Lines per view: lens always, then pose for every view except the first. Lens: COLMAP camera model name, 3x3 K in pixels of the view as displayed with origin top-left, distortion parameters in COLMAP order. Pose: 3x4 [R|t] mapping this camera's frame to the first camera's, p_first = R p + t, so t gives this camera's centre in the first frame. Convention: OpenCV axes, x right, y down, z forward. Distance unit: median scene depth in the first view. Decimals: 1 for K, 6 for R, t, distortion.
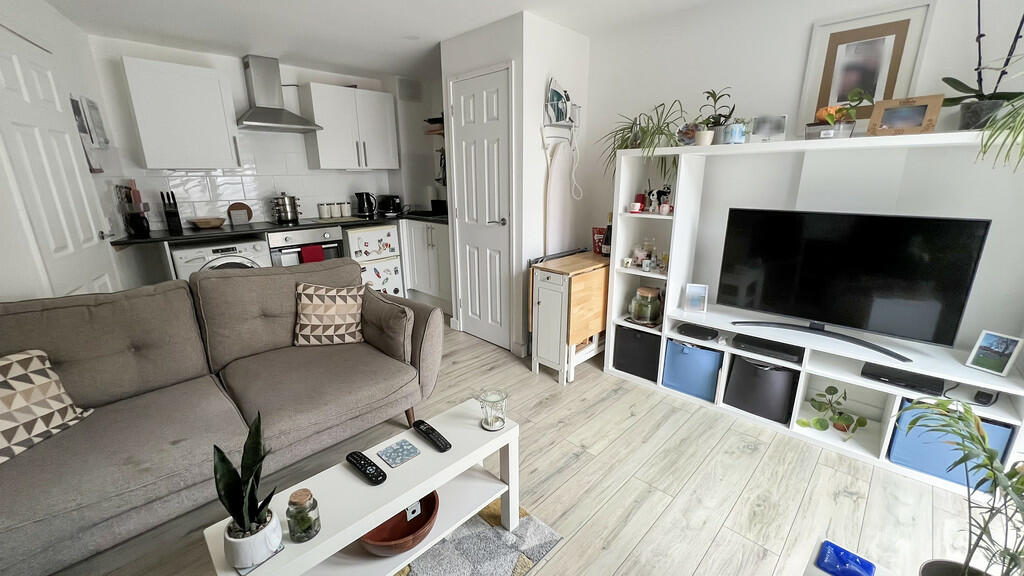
lens RADIAL K [[410.1, 0, 512.0], [0, 410.1, 288.0], [0, 0, 1]] dist [-0.001451, -0.000122]
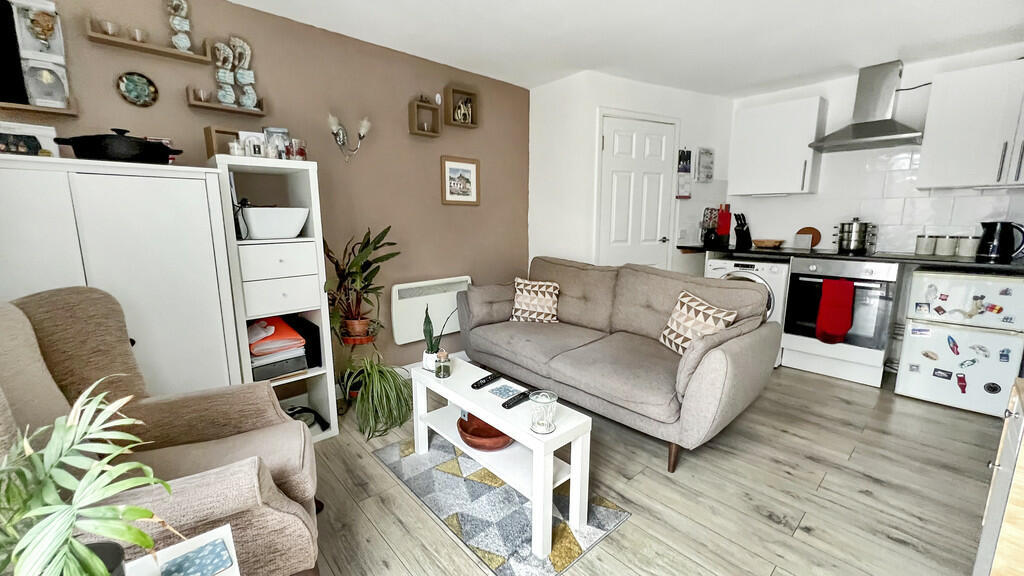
lens RADIAL K [[407.7, 0, 507.4], [0, 407.7, 286.9], [0, 0, 1]] dist [-0.000028, 0.000161]
pose [[-0.062523, 0.176058, -0.982392, 0.327439], [-0.267060, 0.945473, 0.186438, -0.056377], [0.961650, 0.274014, -0.012096, 0.321628]]
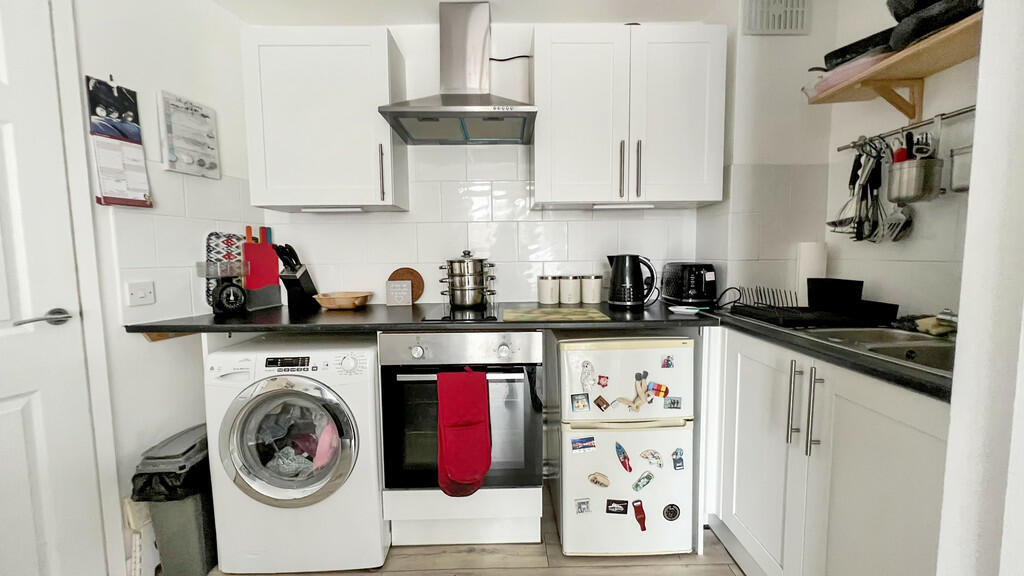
lens RADIAL K [[407.7, 0, 507.4], [0, 407.7, 286.9], [0, 0, 1]] dist [-0.000028, 0.000161]
pose [[0.707656, 0.056050, -0.704330, -0.147806], [-0.183697, 0.977164, -0.106802, -0.134167], [0.682260, 0.204963, 0.701792, 0.635532]]
